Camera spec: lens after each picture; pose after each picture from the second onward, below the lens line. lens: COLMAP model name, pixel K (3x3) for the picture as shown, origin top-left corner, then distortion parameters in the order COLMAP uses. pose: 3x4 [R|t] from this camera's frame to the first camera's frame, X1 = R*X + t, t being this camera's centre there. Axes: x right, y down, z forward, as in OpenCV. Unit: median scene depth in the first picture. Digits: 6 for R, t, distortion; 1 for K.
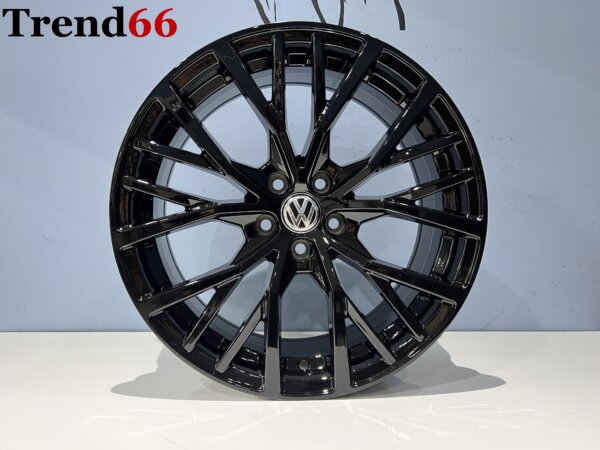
lens RADIAL K [[444.9, 0, 300.0], [0, 444.9, 225.0], [0, 0, 1]] dist [-0.006553, -0.001629]
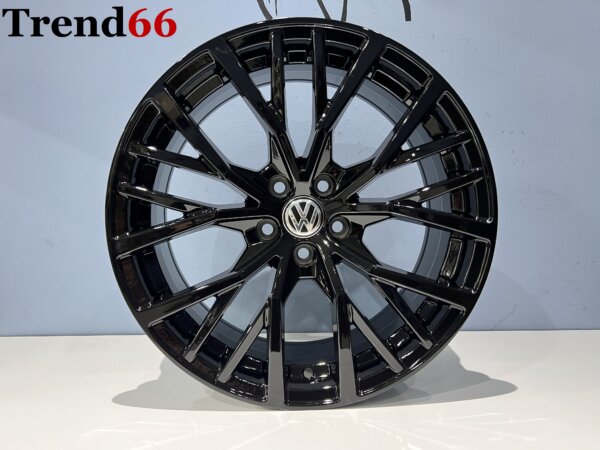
lens RADIAL K [[444.9, 0, 300.0], [0, 444.9, 225.0], [0, 0, 1]] dist [-0.006553, -0.001629]
pose [[0.999691, -0.013204, -0.021067, 0.015728], [0.013725, 0.999598, 0.024824, -0.034452], [0.020731, -0.025106, 0.999470, 0.033798]]
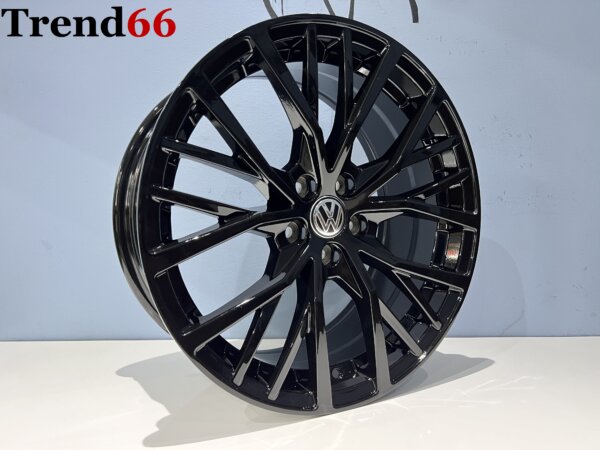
lens RADIAL K [[444.9, 0, 300.0], [0, 444.9, 225.0], [0, 0, 1]] dist [-0.006553, -0.001629]
pose [[0.902764, -0.066632, 0.424944, -0.470717], [0.054992, 0.997701, 0.039614, -0.052112], [-0.426606, -0.012394, 0.904352, 0.164817]]
